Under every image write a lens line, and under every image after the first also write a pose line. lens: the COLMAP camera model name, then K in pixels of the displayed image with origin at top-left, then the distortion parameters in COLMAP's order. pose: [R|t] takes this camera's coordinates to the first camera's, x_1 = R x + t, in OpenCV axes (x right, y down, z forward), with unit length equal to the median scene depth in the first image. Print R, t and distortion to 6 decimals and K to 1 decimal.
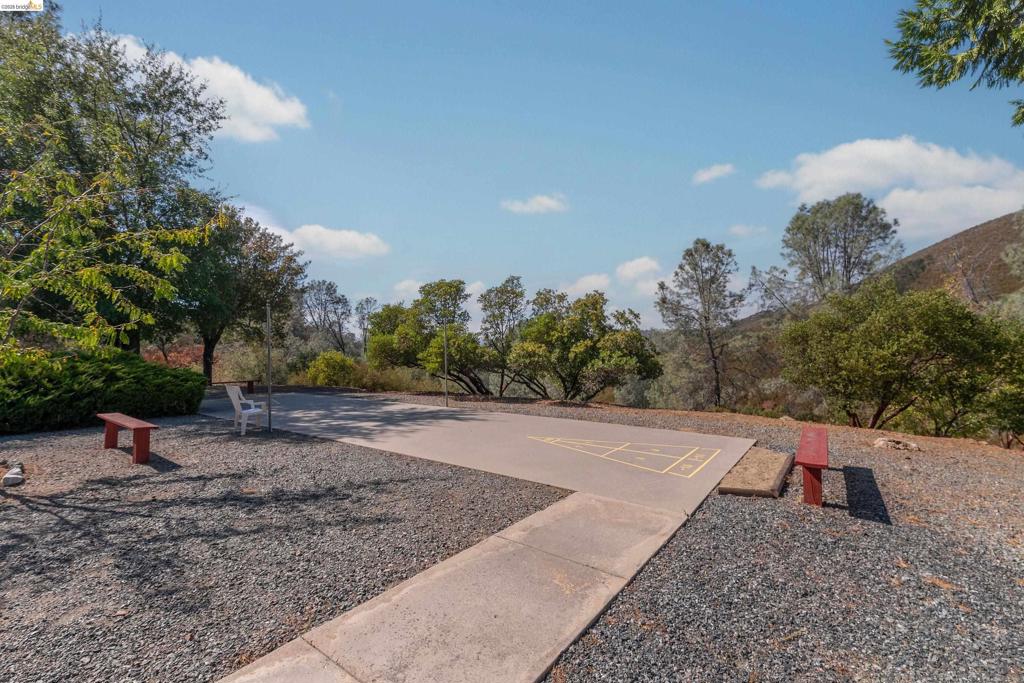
lens RADIAL K [[438.2, 0, 512.2], [0, 438.2, 338.9], [0, 0, 1]] dist [0.004545, 0.000221]
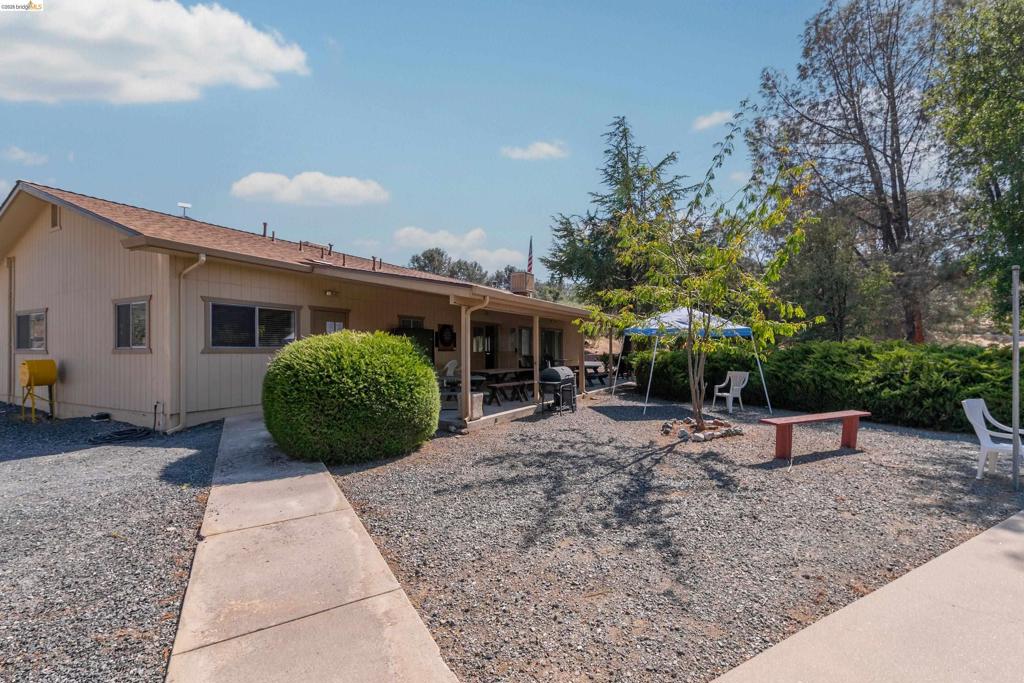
lens RADIAL K [[438.2, 0, 511.6], [0, 438.2, 339.6], [0, 0, 1]] dist [0.004545, 0.000221]
pose [[-0.351860, 0.003300, -0.936047, 0.556655], [0.007823, 0.999969, 0.000585, 0.006131], [0.936020, -0.007116, -0.351875, 1.320524]]
